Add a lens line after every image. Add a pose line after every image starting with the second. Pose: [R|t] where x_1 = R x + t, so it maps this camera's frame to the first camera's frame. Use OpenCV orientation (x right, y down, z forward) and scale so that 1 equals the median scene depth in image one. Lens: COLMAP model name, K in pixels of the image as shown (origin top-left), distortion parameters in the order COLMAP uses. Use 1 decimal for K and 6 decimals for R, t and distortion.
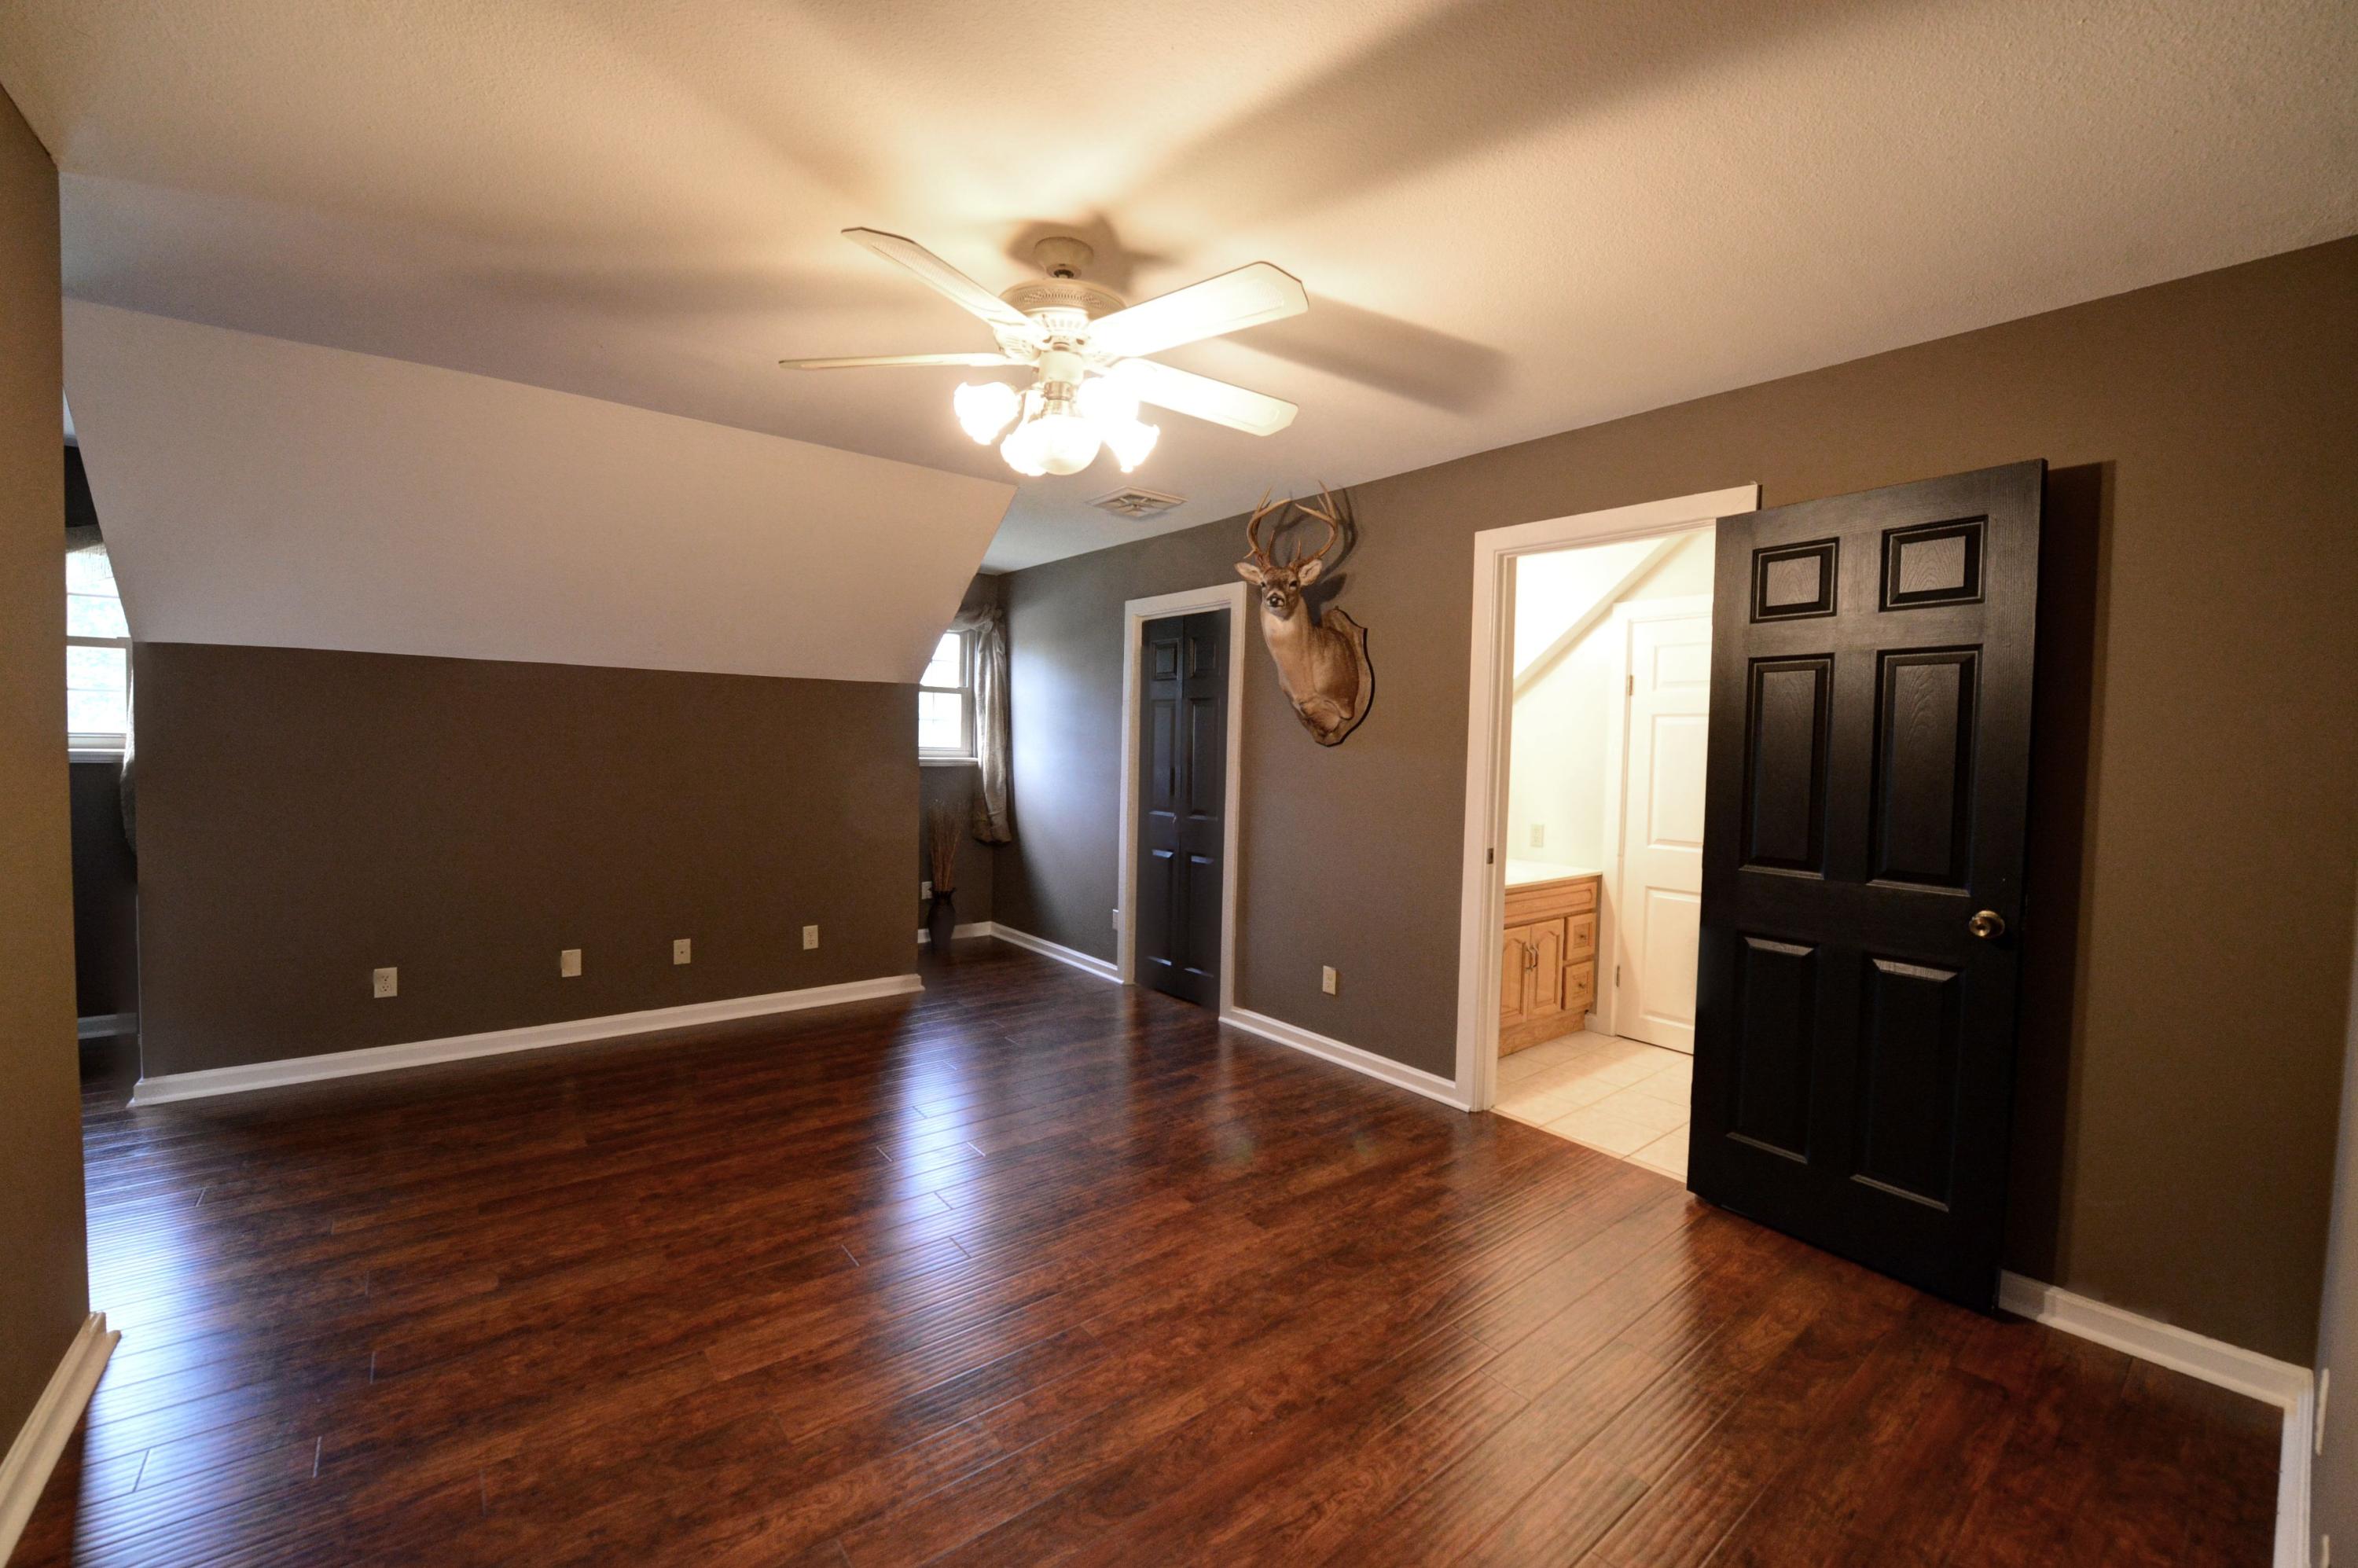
lens RADIAL K [[952.3, 0, 1167.0], [0, 952.3, 783.4], [0, 0, 1]] dist [-0.021718, -0.000068]
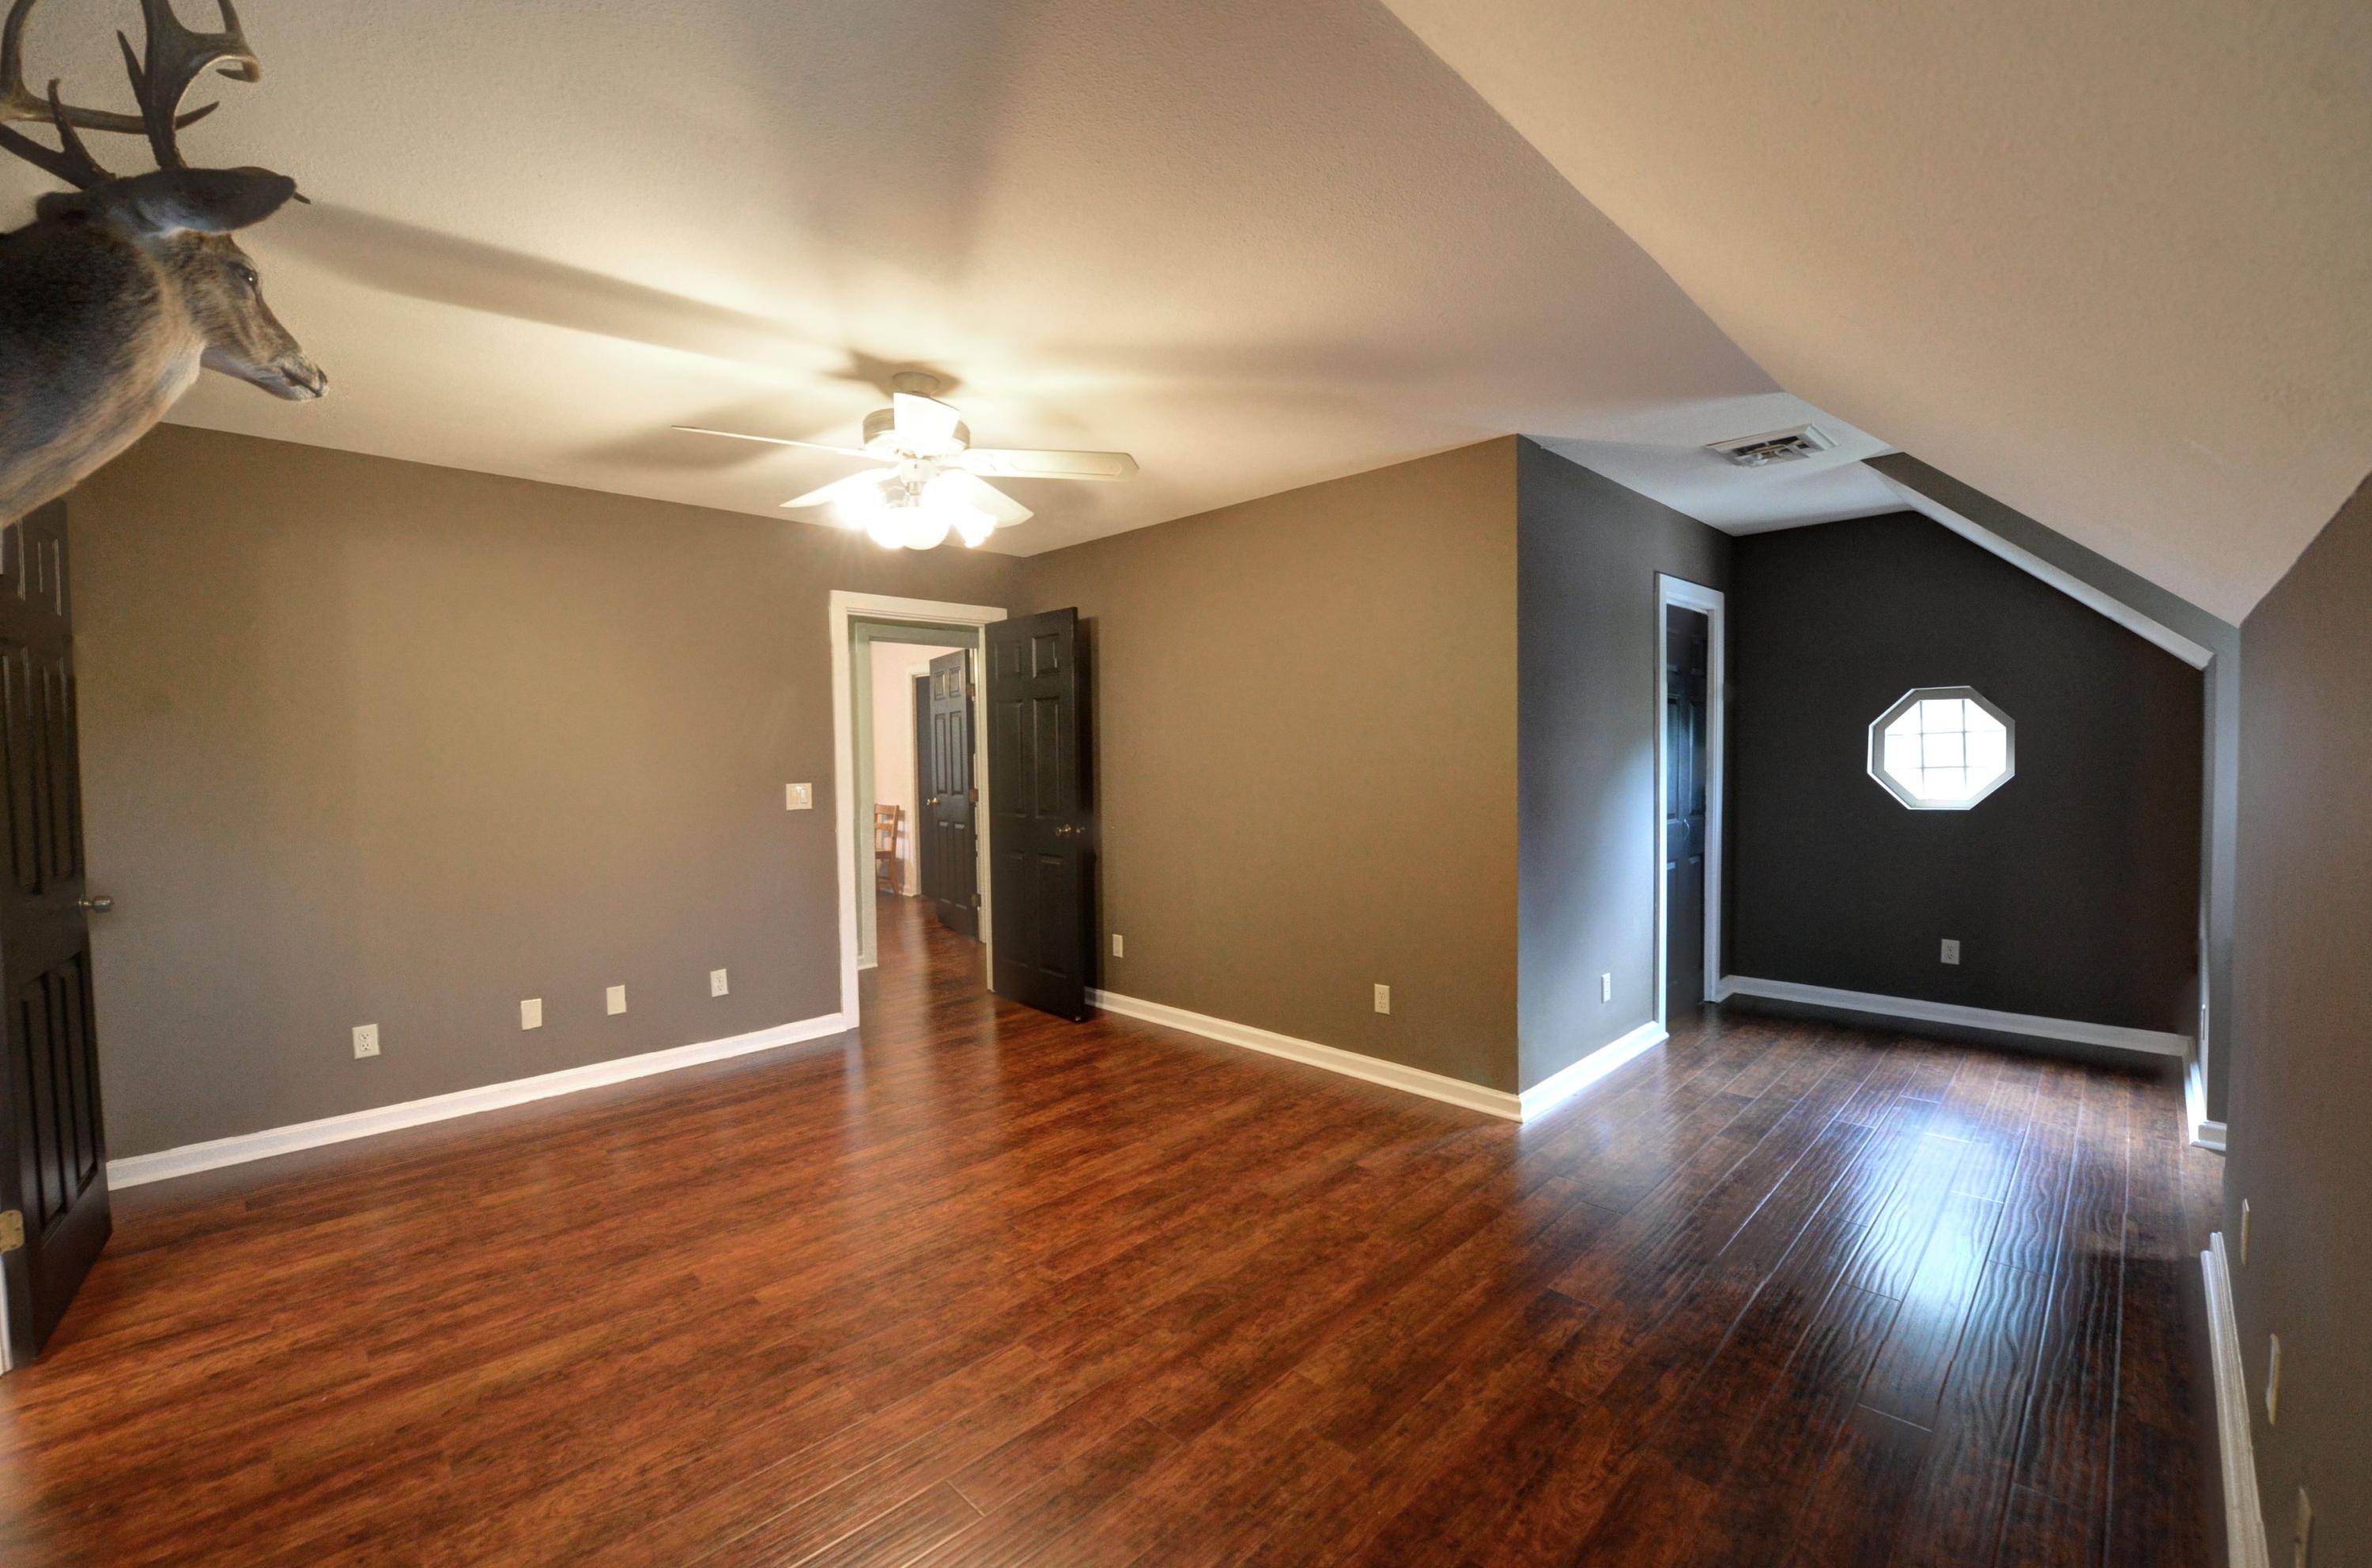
lens RADIAL K [[950.5, 0, 1202.5], [0, 950.5, 776.3], [0, 0, 1]] dist [-0.019056, -0.000707]
pose [[-0.991283, -0.008444, -0.131477, -0.286879], [-0.016631, 0.997981, 0.061296, -0.087559], [0.130694, 0.062948, -0.989422, 2.079325]]
